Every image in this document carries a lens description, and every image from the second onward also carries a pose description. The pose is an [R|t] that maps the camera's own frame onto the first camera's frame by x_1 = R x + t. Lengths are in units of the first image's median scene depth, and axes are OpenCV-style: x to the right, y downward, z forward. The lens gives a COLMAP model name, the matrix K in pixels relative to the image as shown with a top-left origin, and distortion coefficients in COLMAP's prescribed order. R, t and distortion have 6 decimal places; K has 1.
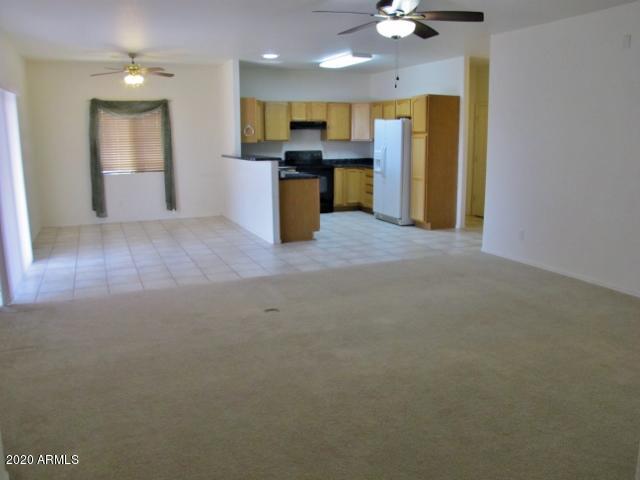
lens RADIAL K [[537.9, 0, 319.2], [0, 537.9, 225.1], [0, 0, 1]] dist [-0.144143, 0.112565]
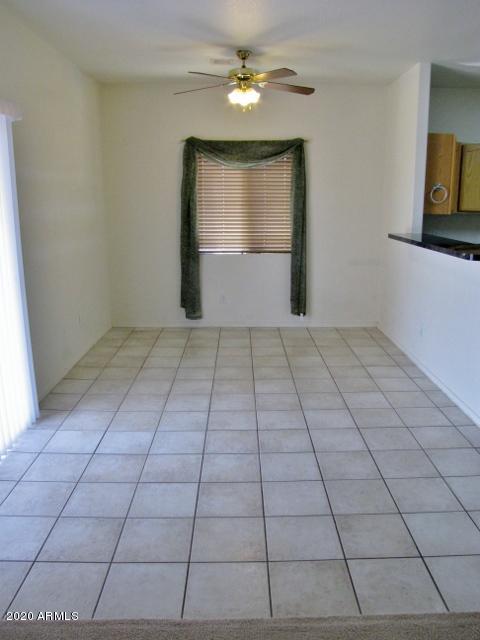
lens RADIAL K [[537.9, 0, 242.5], [0, 537.9, 323.5], [0, 0, 1]] dist [-0.144143, 0.112565]
pose [[0.920362, 0.098037, -0.378579, -0.098449], [-0.073036, 0.994125, 0.079880, -0.067666], [0.384186, -0.045869, 0.922116, 0.397506]]
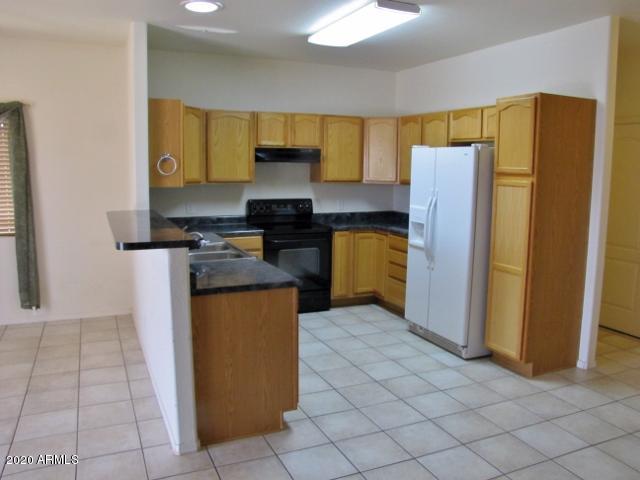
lens RADIAL K [[537.9, 0, 322.6], [0, 537.9, 234.3], [0, 0, 1]] dist [-0.144143, 0.112565]
pose [[0.999783, 0.015362, 0.014079, 0.010407], [-0.014822, 0.999181, -0.037659, -0.092172], [-0.014646, 0.037442, 0.999191, 0.492409]]
